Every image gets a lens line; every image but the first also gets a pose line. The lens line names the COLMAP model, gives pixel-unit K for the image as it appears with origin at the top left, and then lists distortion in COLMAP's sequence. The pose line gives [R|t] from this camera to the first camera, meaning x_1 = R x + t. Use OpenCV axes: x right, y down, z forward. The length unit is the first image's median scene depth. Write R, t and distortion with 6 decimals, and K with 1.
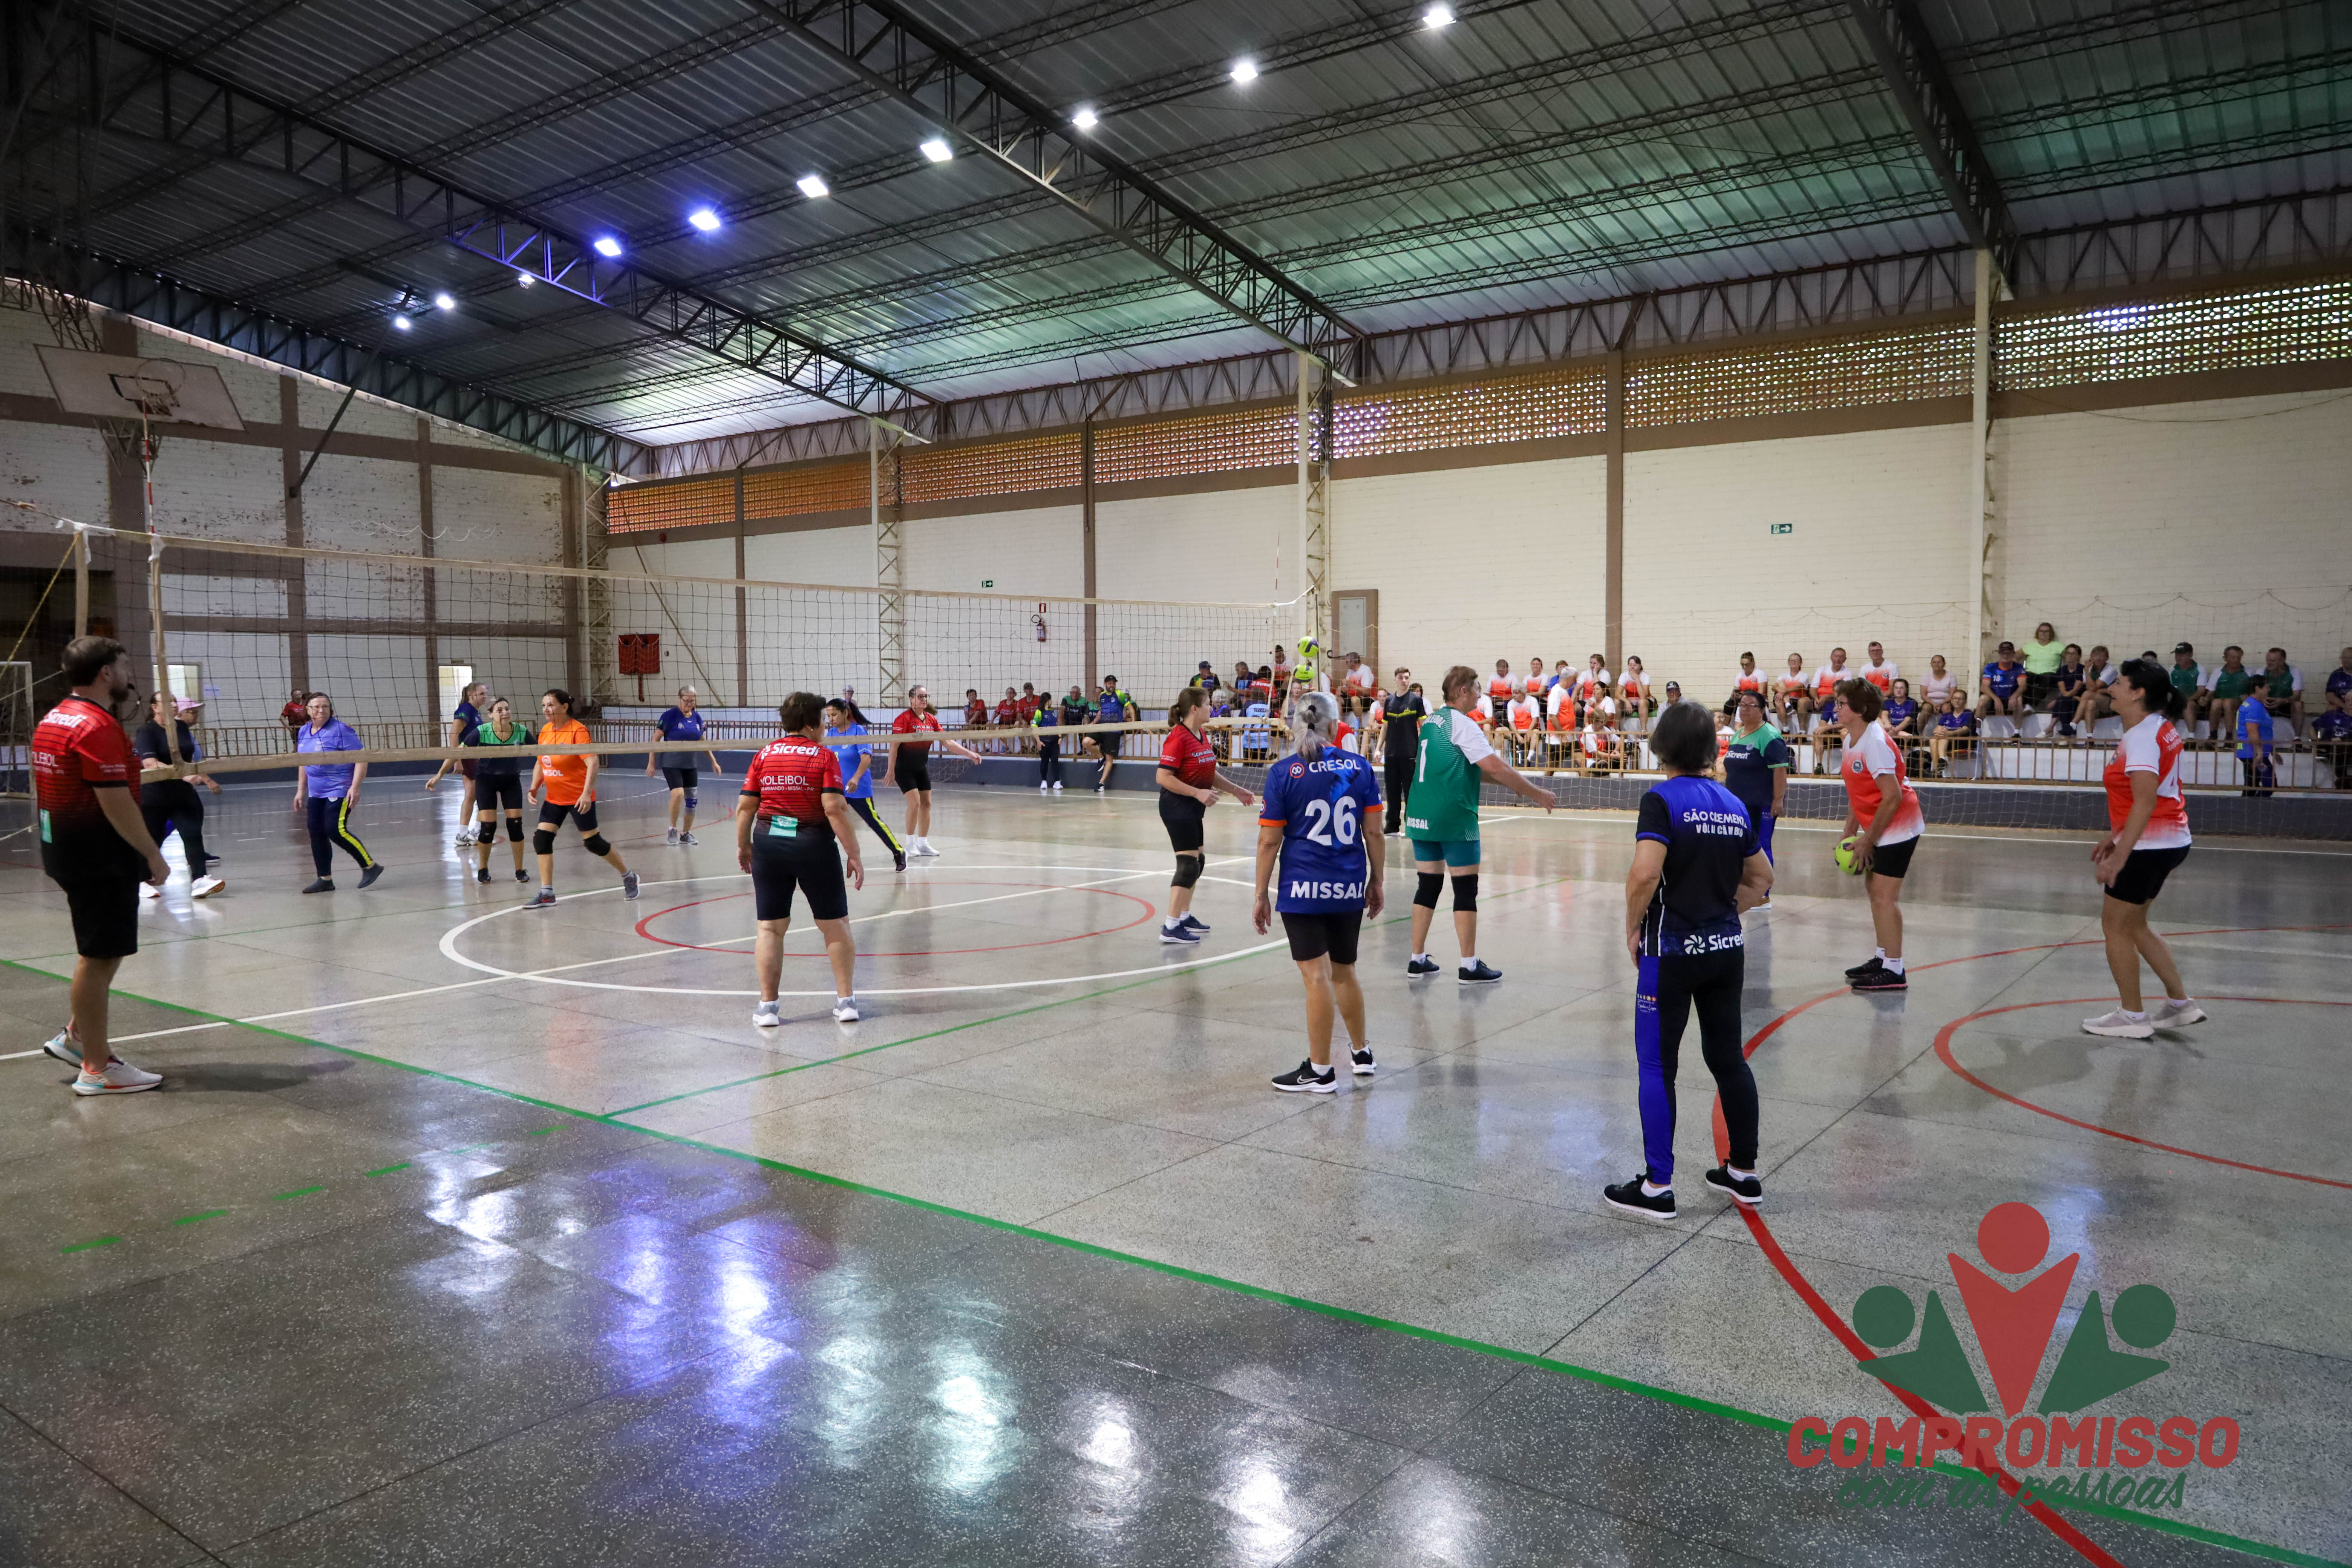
lens RADIAL K [[1612.4, 0, 1198.2], [0, 1612.4, 800.5], [0, 0, 1]] dist [-0.031034, 0.039637]
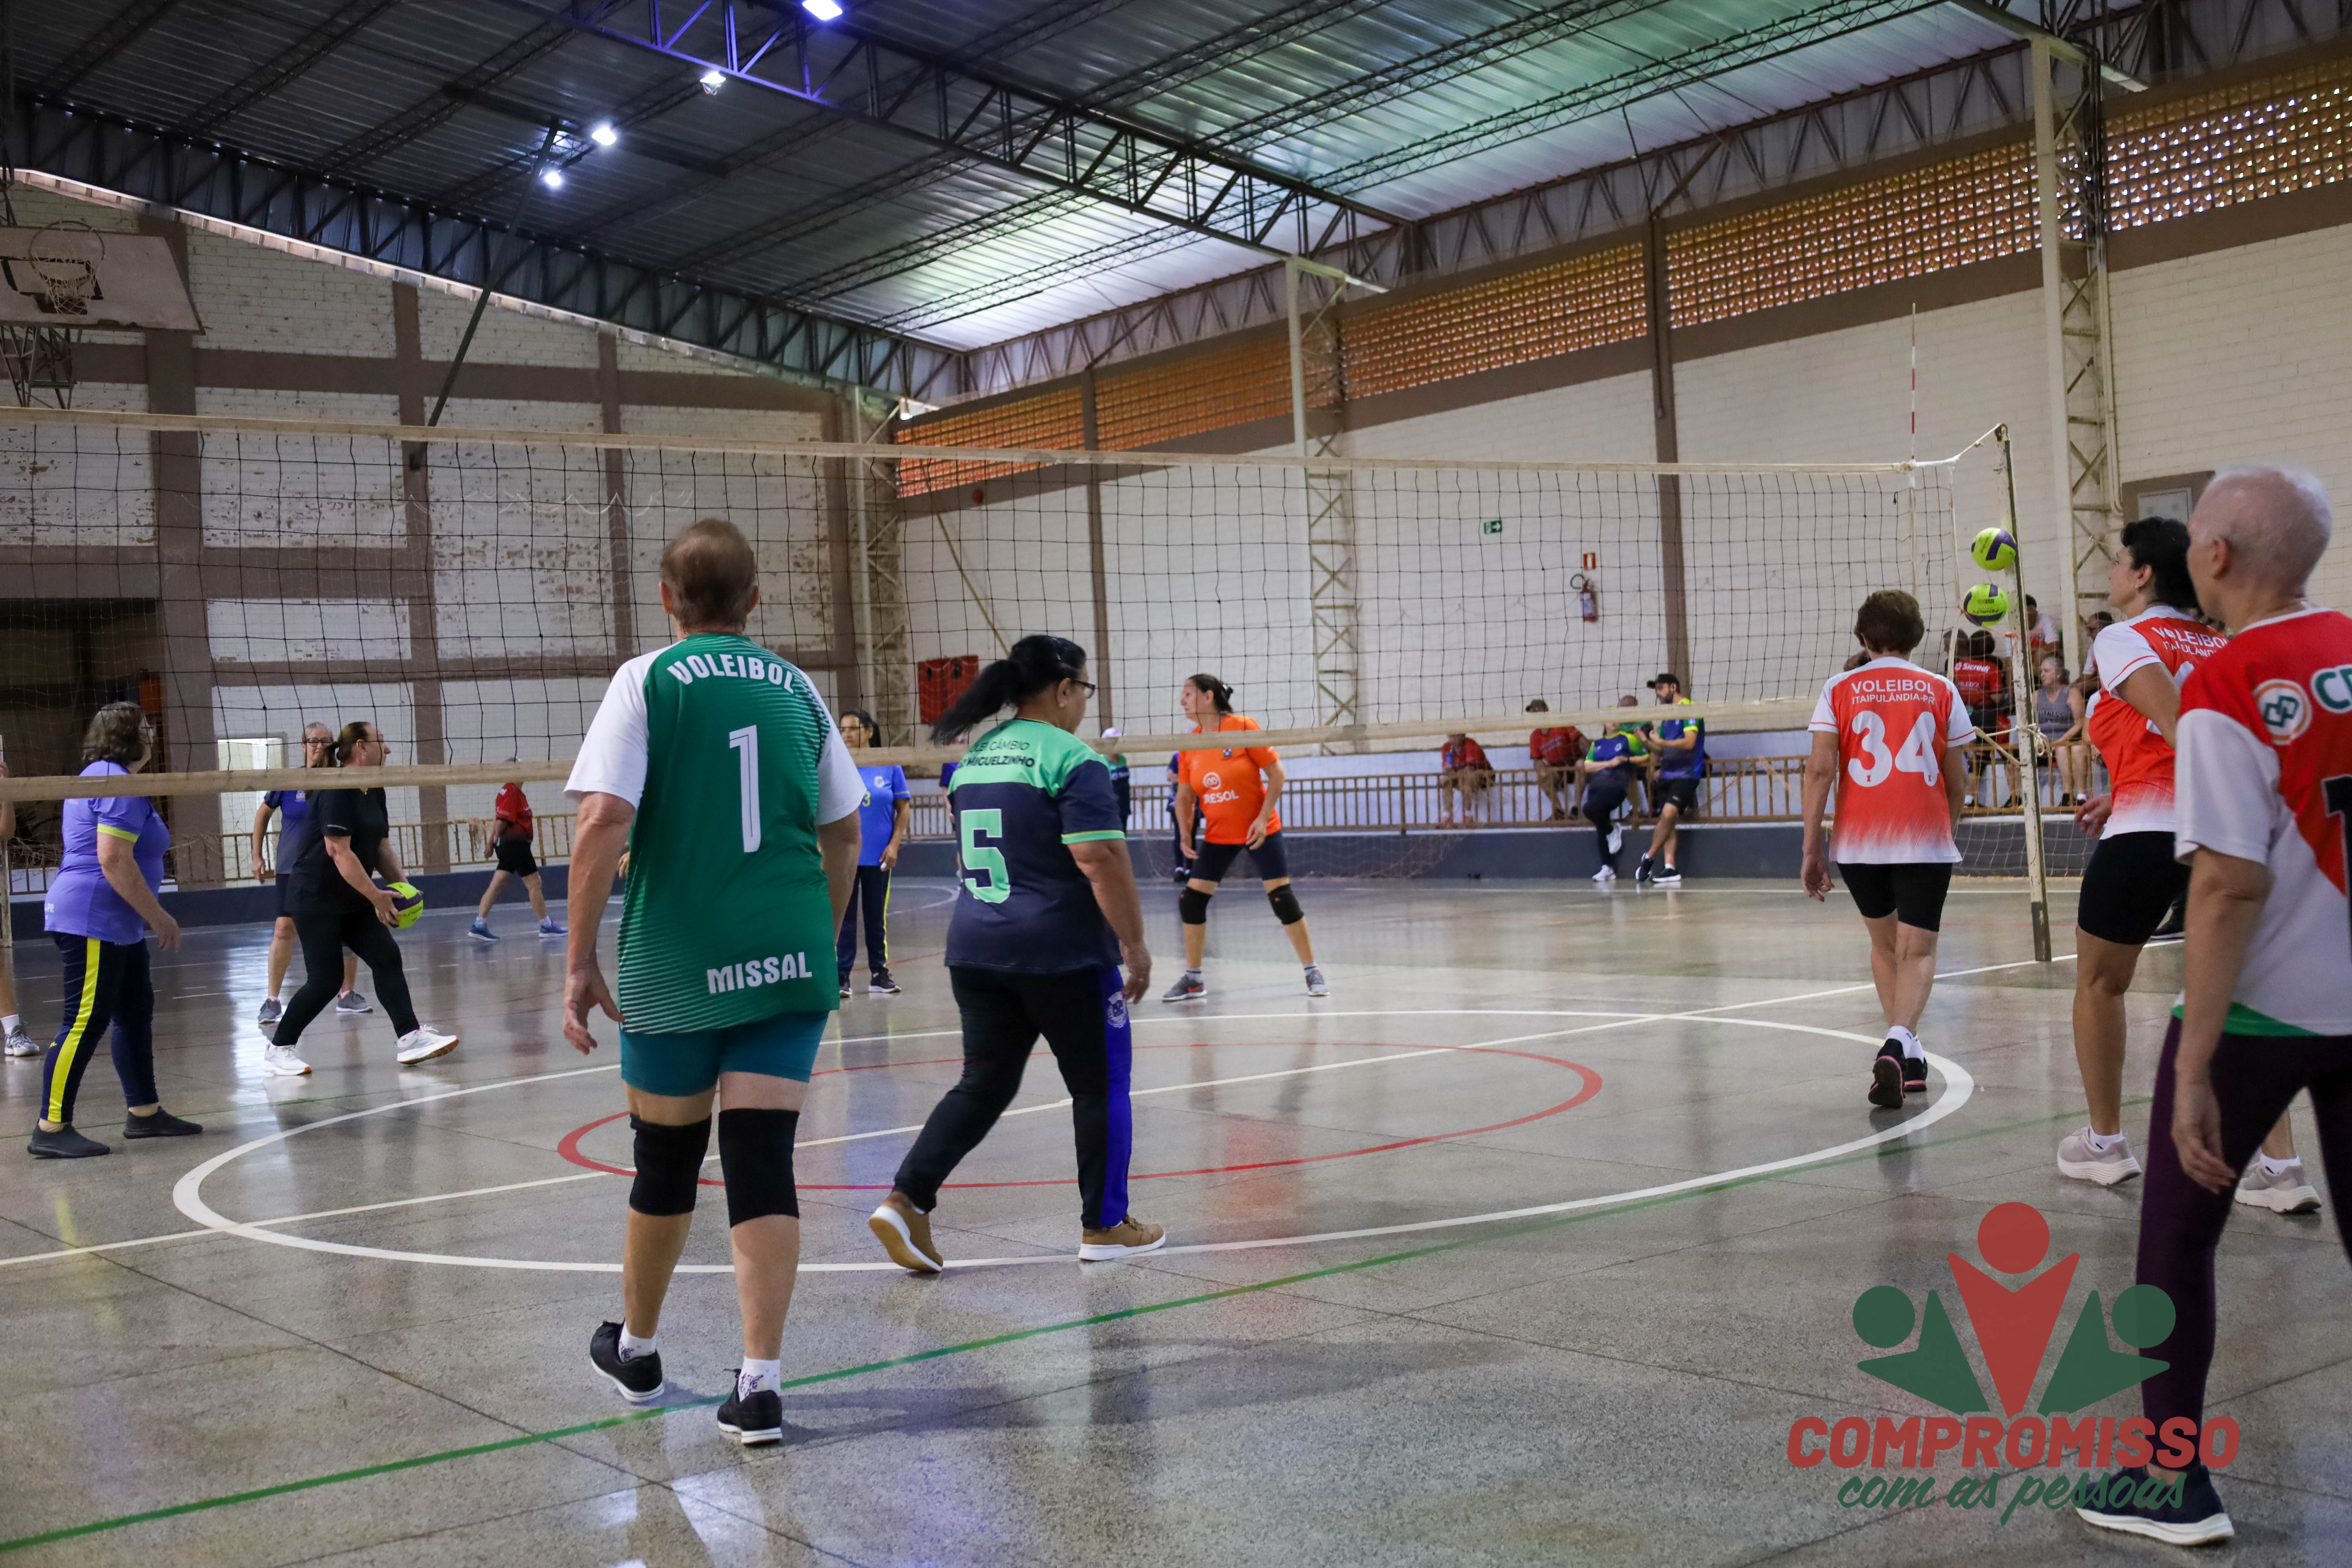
lens RADIAL K [[2668.2, 0, 1217.7], [0, 2668.2, 777.8], [0, 0, 1]] dist [-0.003935, 0.011893]
pose [[0.959719, -0.045987, -0.277173, 0.036468], [0.029794, 0.997609, -0.062354, 0.010071], [0.279378, 0.051584, 0.958795, 0.094759]]
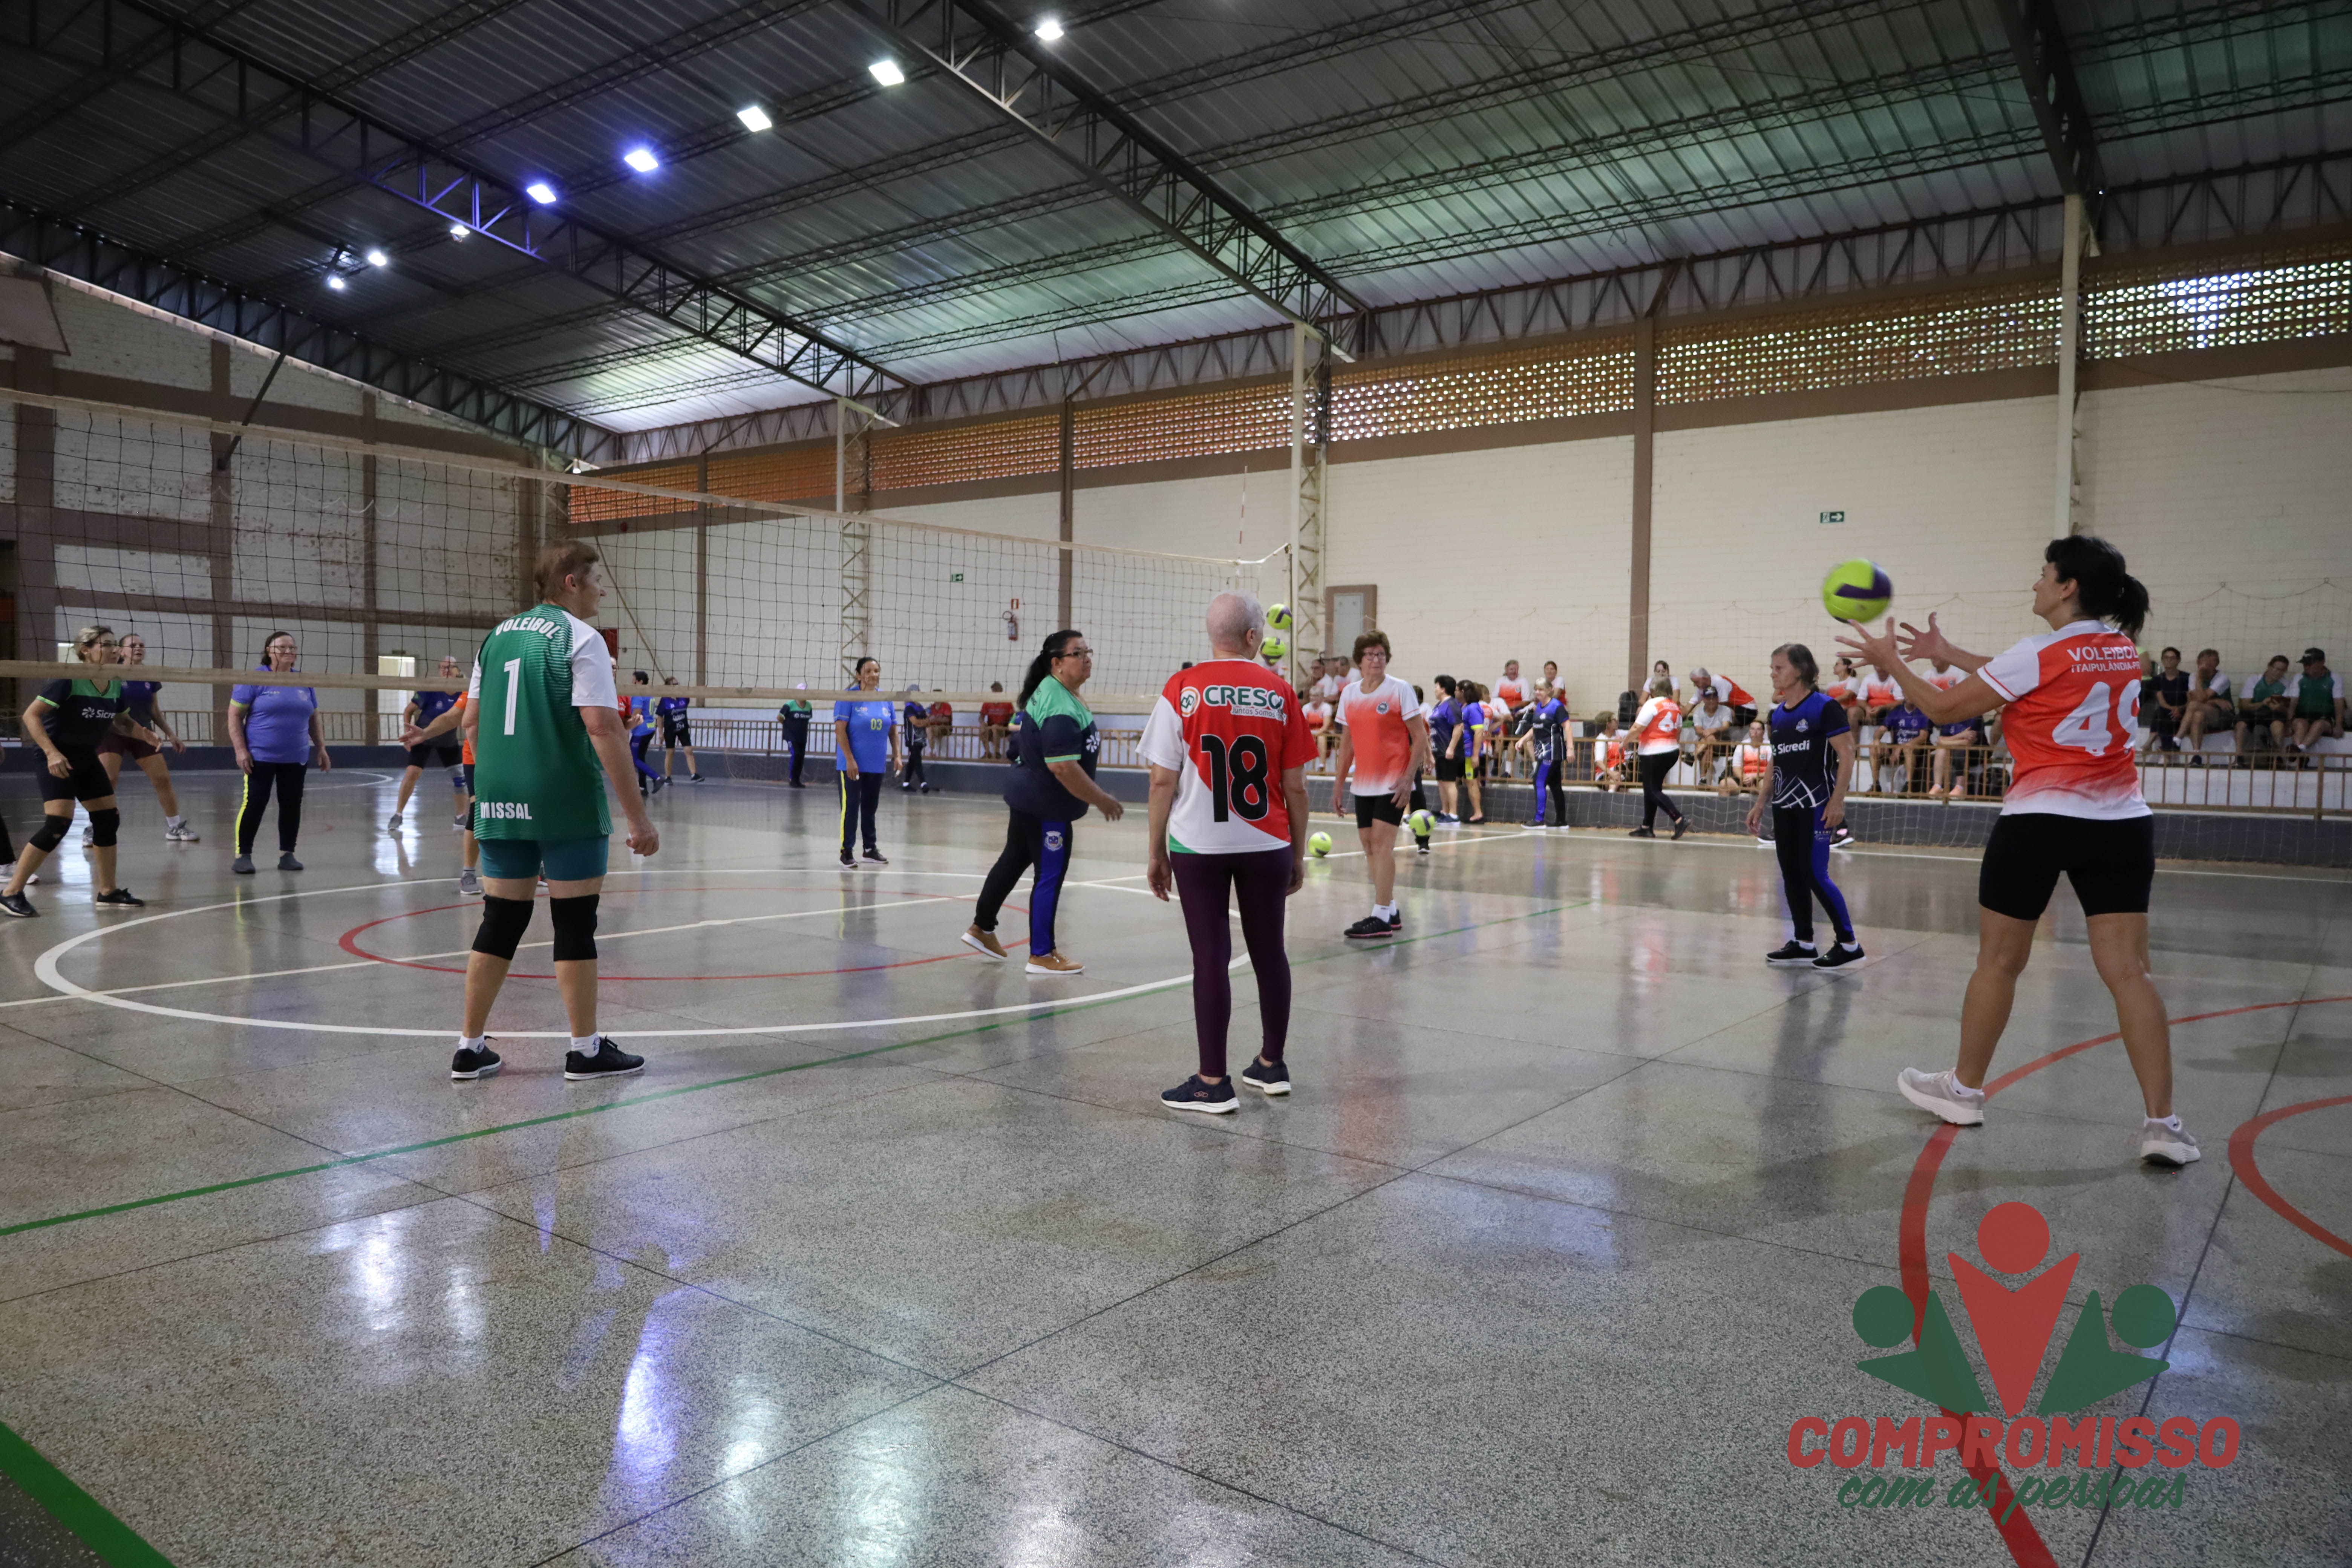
lens RADIAL K [[1585.7, 0, 1198.0], [0, 1585.7, 786.9], [0, 0, 1]] dist [-0.014263, 0.003671]
pose [[0.999708, 0.022742, -0.008195, 0.020541], [-0.022960, 0.999355, -0.027600, 0.009288], [0.007562, 0.027781, 0.999585, 0.108216]]
